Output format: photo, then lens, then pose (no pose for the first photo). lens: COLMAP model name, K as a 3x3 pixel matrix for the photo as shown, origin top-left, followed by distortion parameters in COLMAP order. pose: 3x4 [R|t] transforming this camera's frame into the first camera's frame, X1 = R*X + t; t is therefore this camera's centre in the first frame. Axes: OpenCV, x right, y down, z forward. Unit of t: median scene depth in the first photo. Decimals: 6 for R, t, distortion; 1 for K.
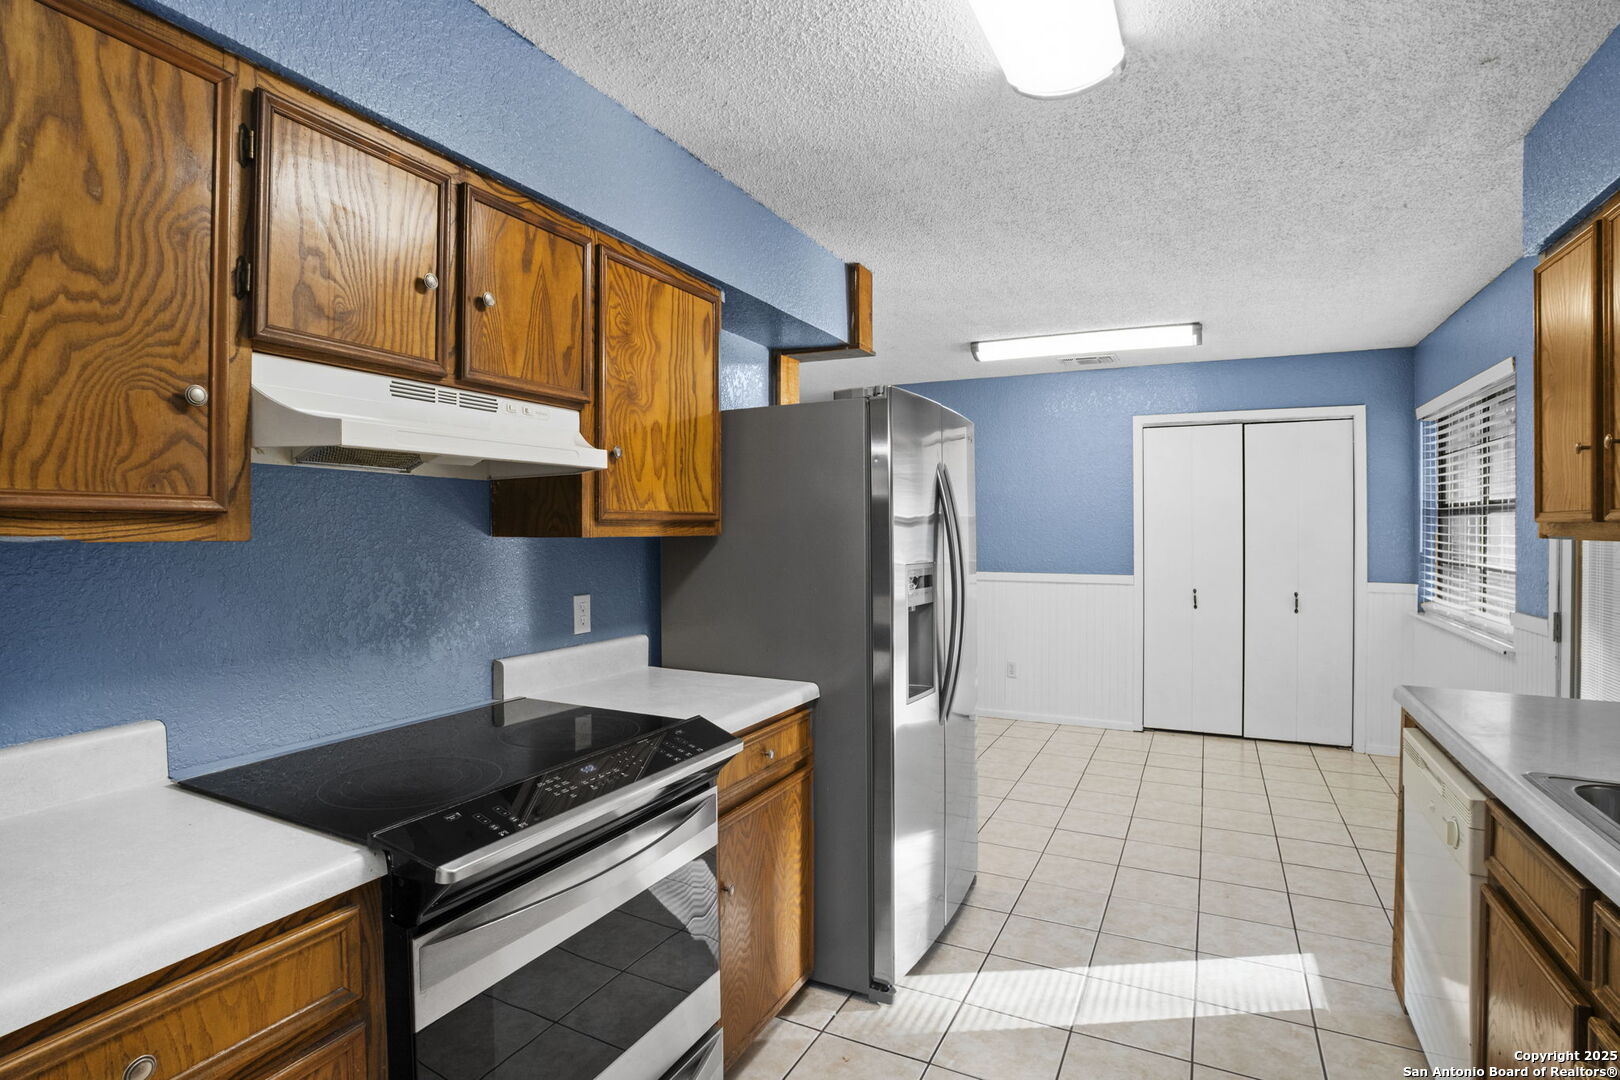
lens RADIAL K [[783.7, 0, 806.6], [0, 783.7, 546.3], [0, 0, 1]] dist [-0.072071, 0.026507]
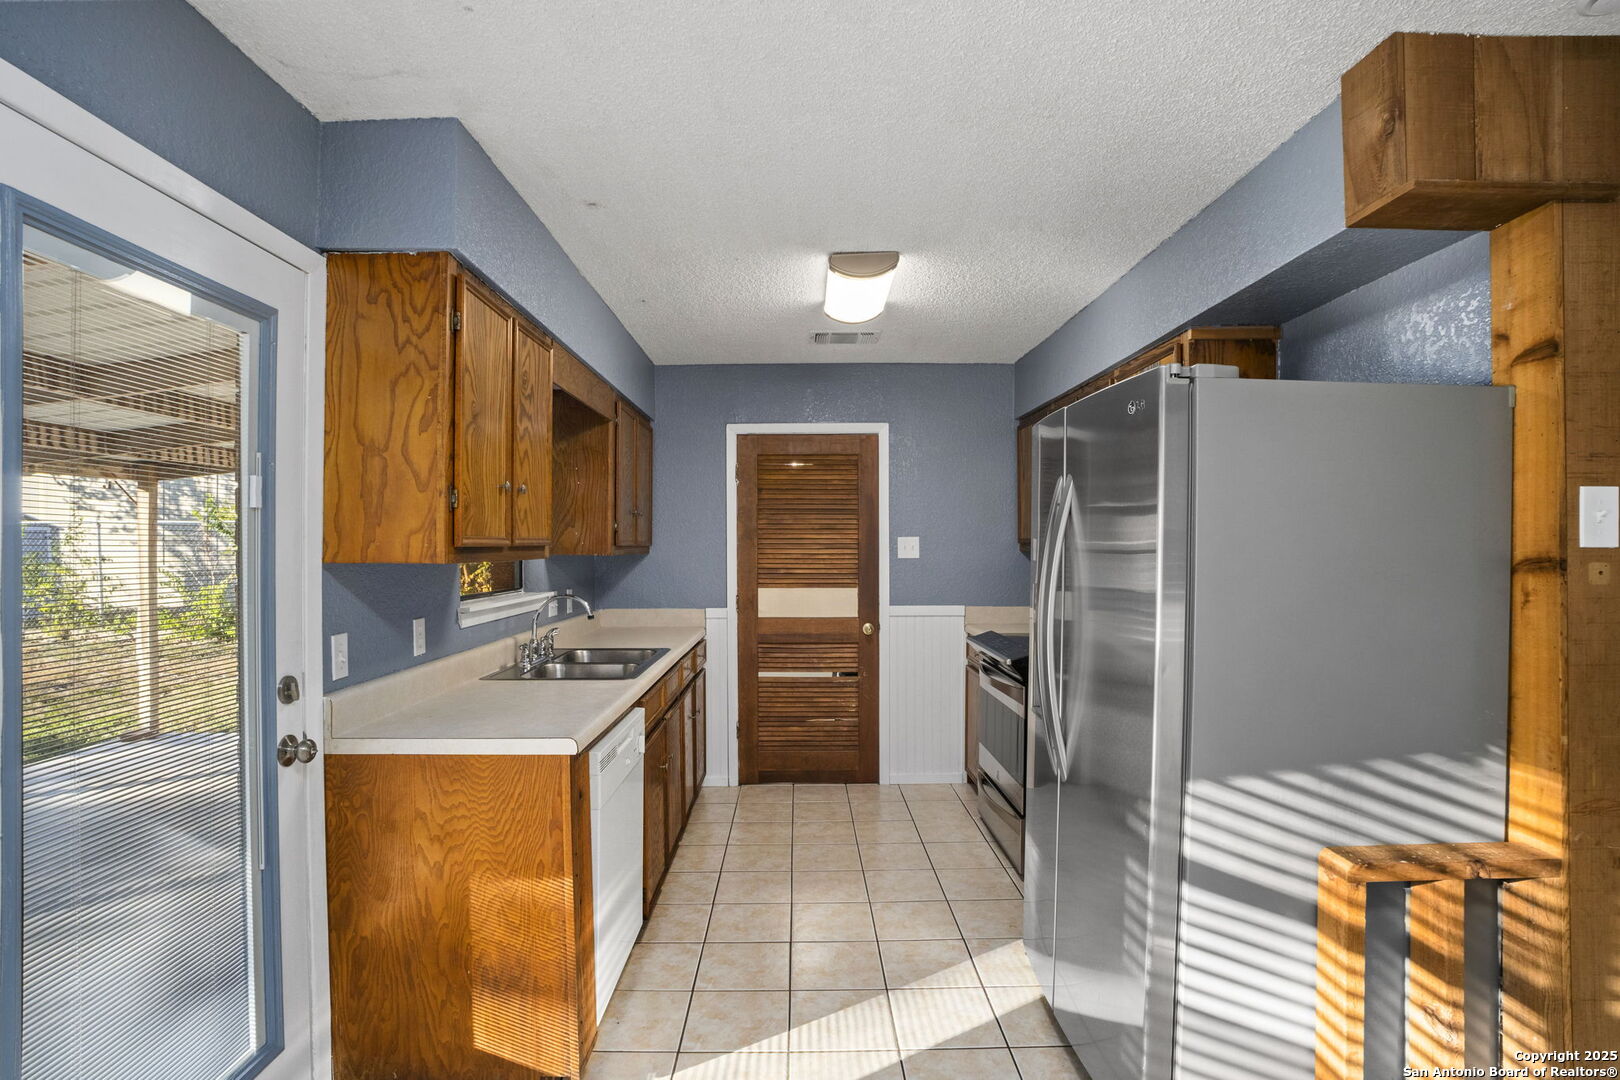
lens RADIAL K [[783.7, 0, 806.6], [0, 783.7, 546.3], [0, 0, 1]] dist [-0.072071, 0.026507]
pose [[-0.876508, 0.003206, -0.481377, 1.076132], [-0.007282, 0.999775, 0.019917, -0.053288], [0.481332, 0.020962, -0.876287, 2.072163]]
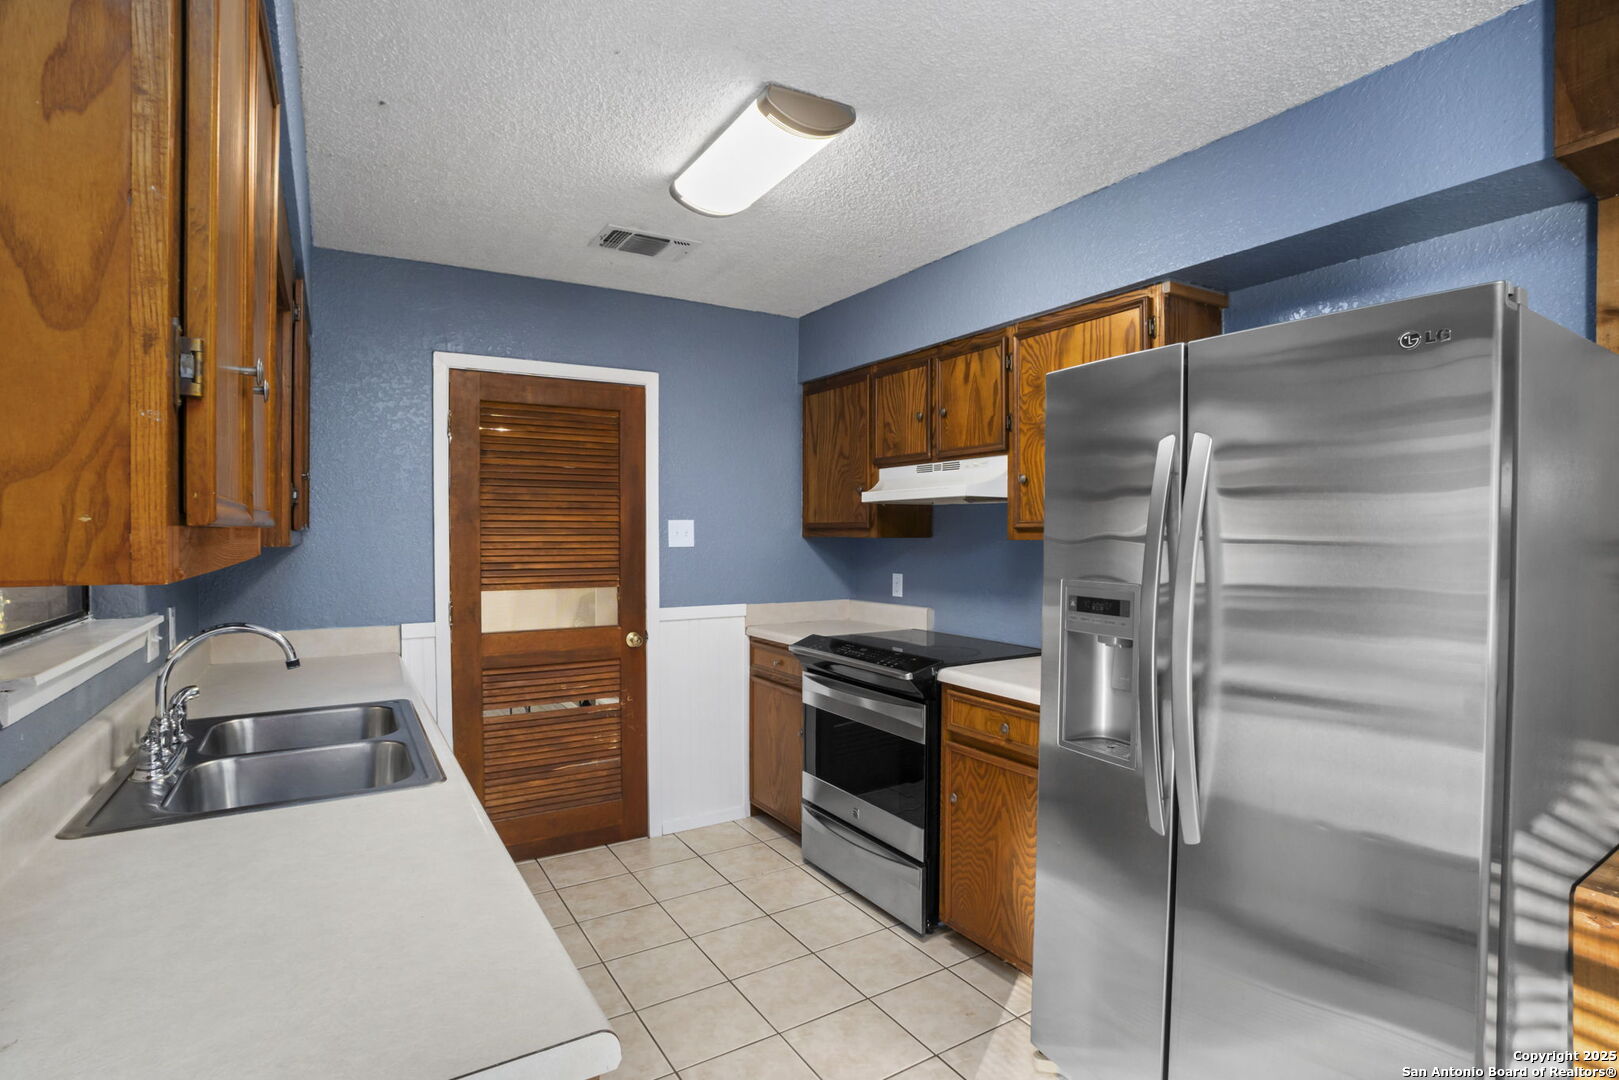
lens RADIAL K [[783.2, 0, 806.1], [0, 783.2, 546.3], [0, 0, 1]] dist [-0.072071, 0.026507]
pose [[-0.505964, 0.016975, -0.862388, 1.127055], [-0.017132, 0.999411, 0.029723, -0.034735], [0.862385, 0.029813, -0.505375, 1.355162]]
